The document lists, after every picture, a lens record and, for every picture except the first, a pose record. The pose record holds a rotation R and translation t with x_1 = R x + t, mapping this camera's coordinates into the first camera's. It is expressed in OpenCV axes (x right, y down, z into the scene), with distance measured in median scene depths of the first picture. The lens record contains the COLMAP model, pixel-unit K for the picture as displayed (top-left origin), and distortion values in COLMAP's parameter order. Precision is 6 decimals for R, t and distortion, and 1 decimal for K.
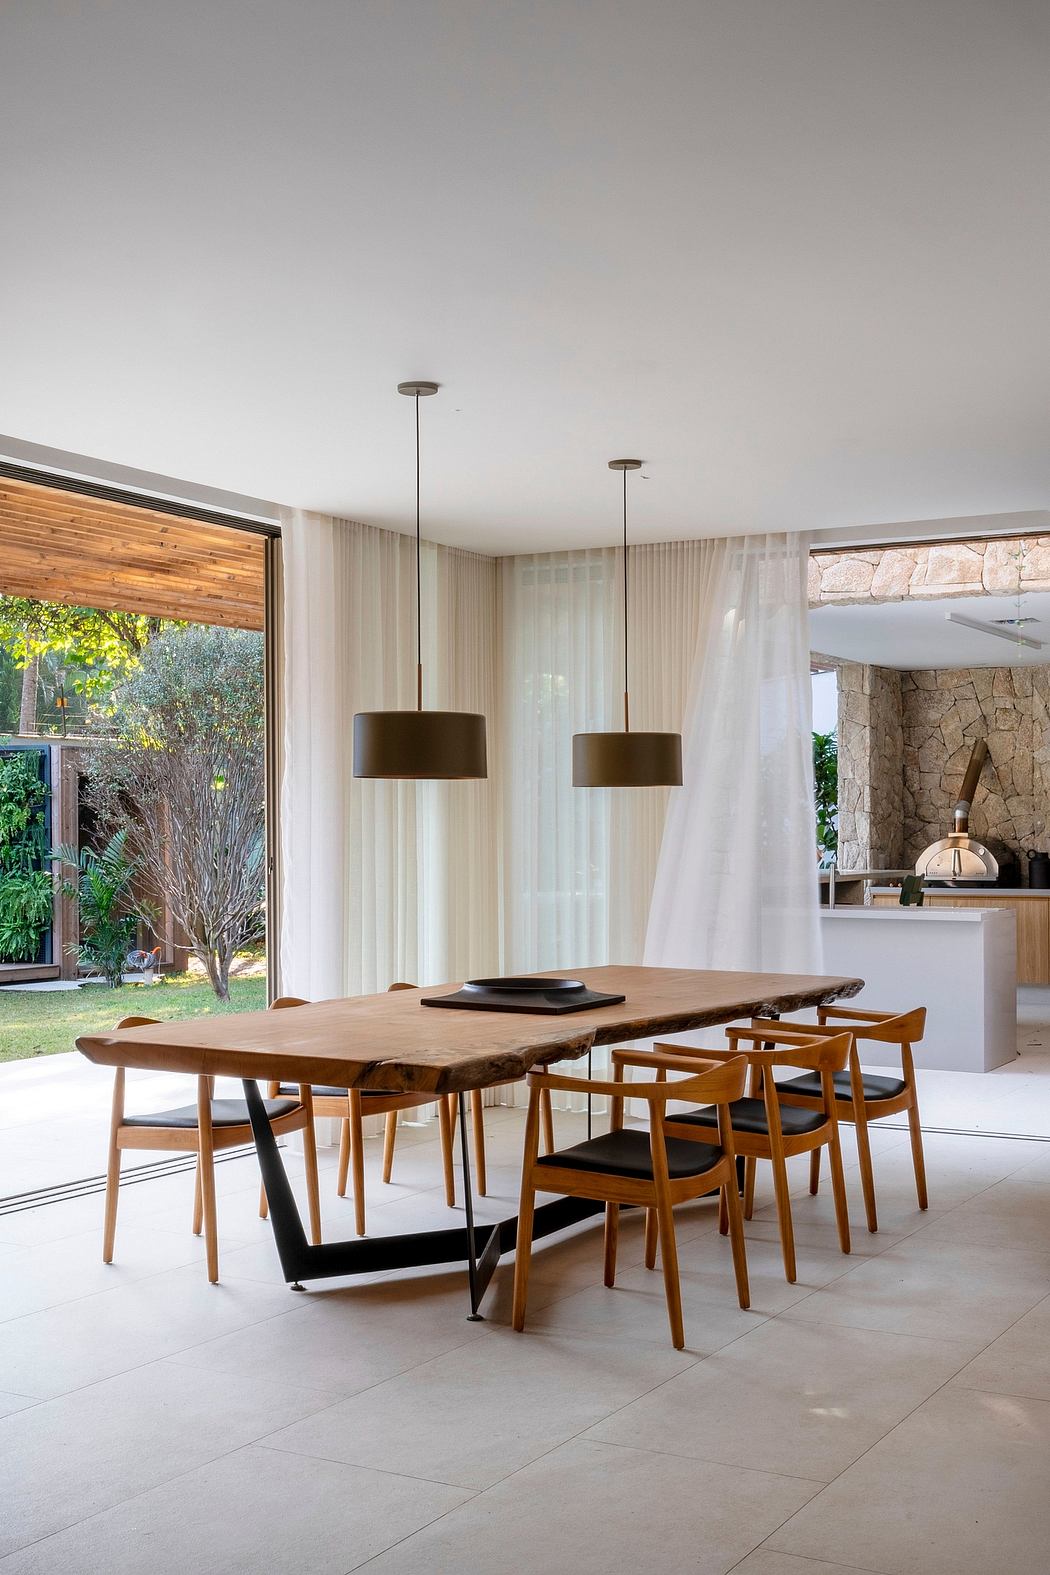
lens RADIAL K [[1658.6, 0, 523.9], [0, 1658.6, 843.8], [0, 0, 1]] dist [-0.008391, -0.002435]
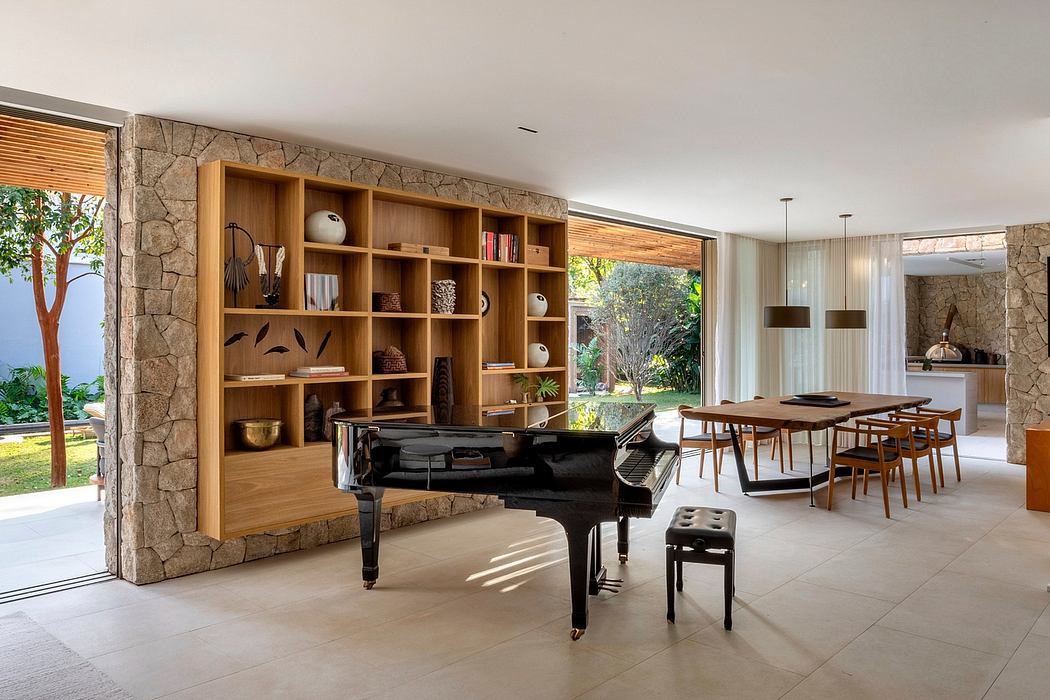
lens RADIAL K [[742.4, 0, 523.4], [0, 742.4, 329.4], [0, 0, 1]] dist [0.003479, 0.000674]
pose [[0.981797, 0.003947, -0.189894, -0.240086], [-0.005685, 0.999947, -0.008608, -0.018778], [0.189850, 0.009531, 0.981767, -0.362514]]
